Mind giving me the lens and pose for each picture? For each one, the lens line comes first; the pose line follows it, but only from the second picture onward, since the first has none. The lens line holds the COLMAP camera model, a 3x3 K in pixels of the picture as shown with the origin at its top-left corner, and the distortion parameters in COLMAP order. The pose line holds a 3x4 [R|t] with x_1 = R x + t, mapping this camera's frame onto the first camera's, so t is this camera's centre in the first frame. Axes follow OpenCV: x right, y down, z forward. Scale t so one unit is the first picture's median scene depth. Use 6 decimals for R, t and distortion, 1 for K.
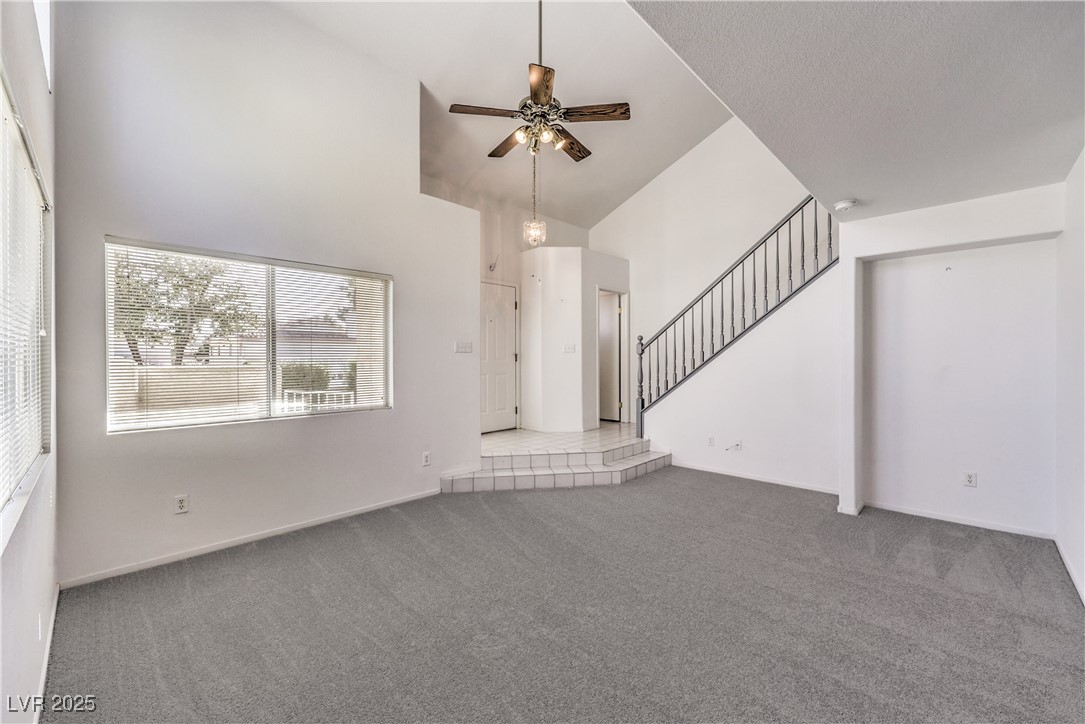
lens RADIAL K [[438.3, 0, 543.4], [0, 438.3, 351.2], [0, 0, 1]] dist [-0.001247, -0.000159]
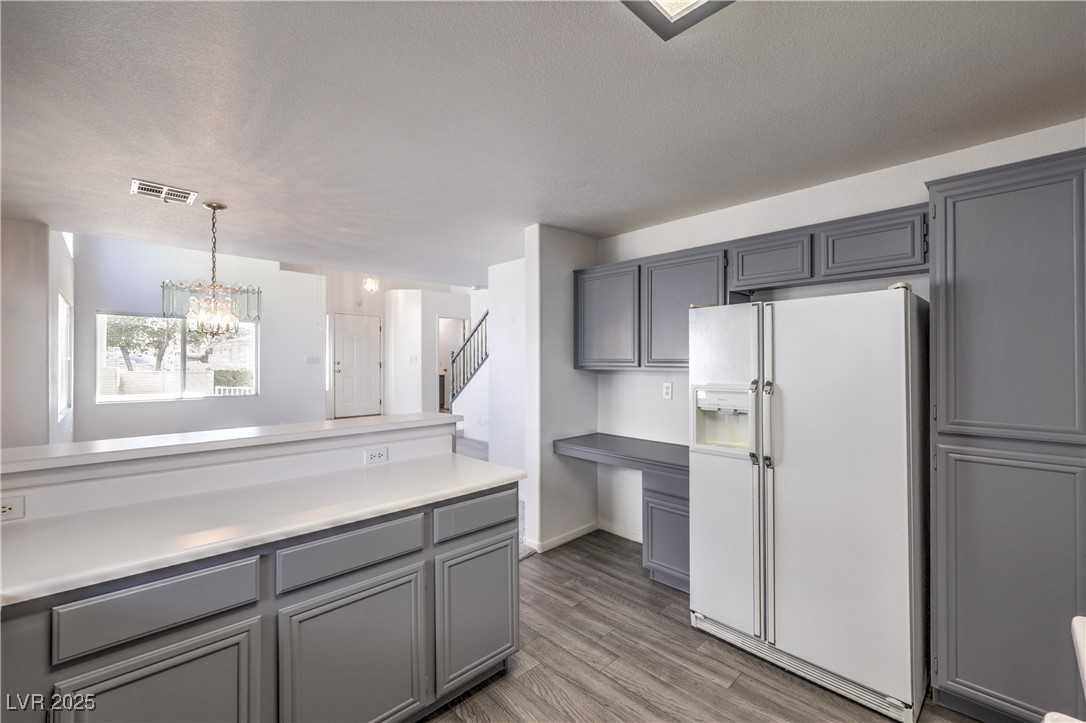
lens RADIAL K [[452.5, 0, 543.9], [0, 452.5, 351.3], [0, 0, 1]] dist [-0.000456, -0.000050]
pose [[0.999549, 0.002251, -0.029940, 0.582519], [-0.002447, 0.999976, -0.006496, -0.025626], [0.029925, 0.006567, 0.999531, -0.531593]]
